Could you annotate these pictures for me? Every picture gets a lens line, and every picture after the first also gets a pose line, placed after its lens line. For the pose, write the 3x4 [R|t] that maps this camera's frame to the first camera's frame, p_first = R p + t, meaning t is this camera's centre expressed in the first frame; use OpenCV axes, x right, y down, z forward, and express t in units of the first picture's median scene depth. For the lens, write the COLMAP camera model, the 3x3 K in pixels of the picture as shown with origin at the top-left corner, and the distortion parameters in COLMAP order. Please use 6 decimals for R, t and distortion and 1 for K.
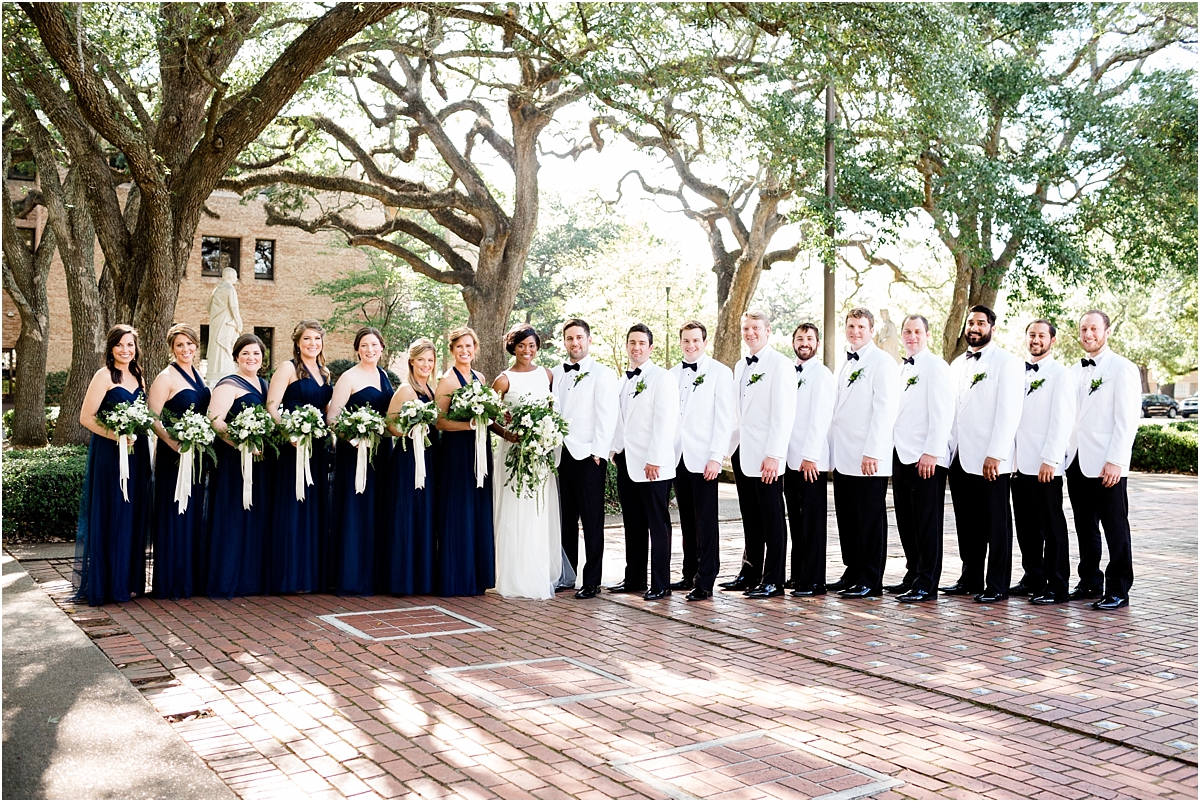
lens RADIAL K [[1235.5, 0, 598.9], [0, 1235.5, 401.7], [0, 0, 1]] dist [-0.110819, 0.000000]
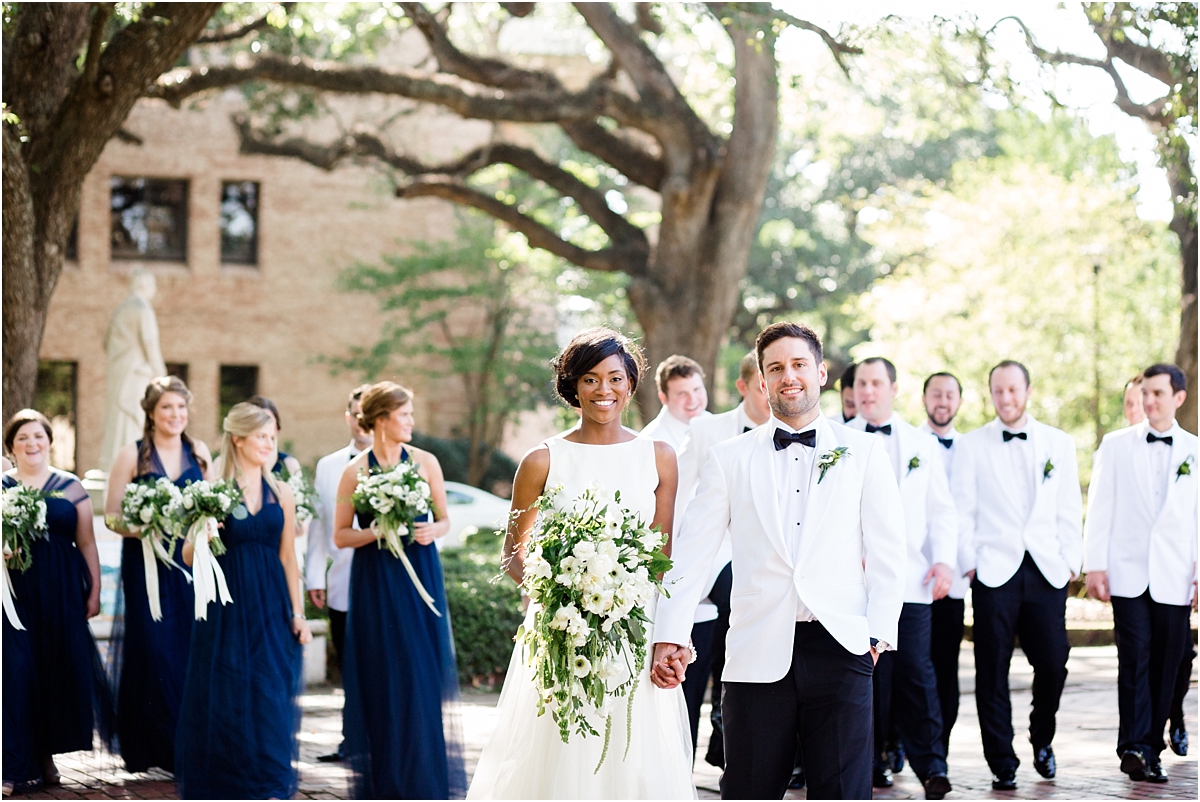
lens RADIAL K [[2931.3, 0, 600.4], [0, 2931.3, 401.1], [0, 0, 1]] dist [-0.101966, 0.000000]
pose [[0.988187, -0.013110, -0.152692, 0.054363], [0.006624, 0.999057, -0.042913, 0.004828], [0.153110, 0.041394, 0.987342, -0.142709]]
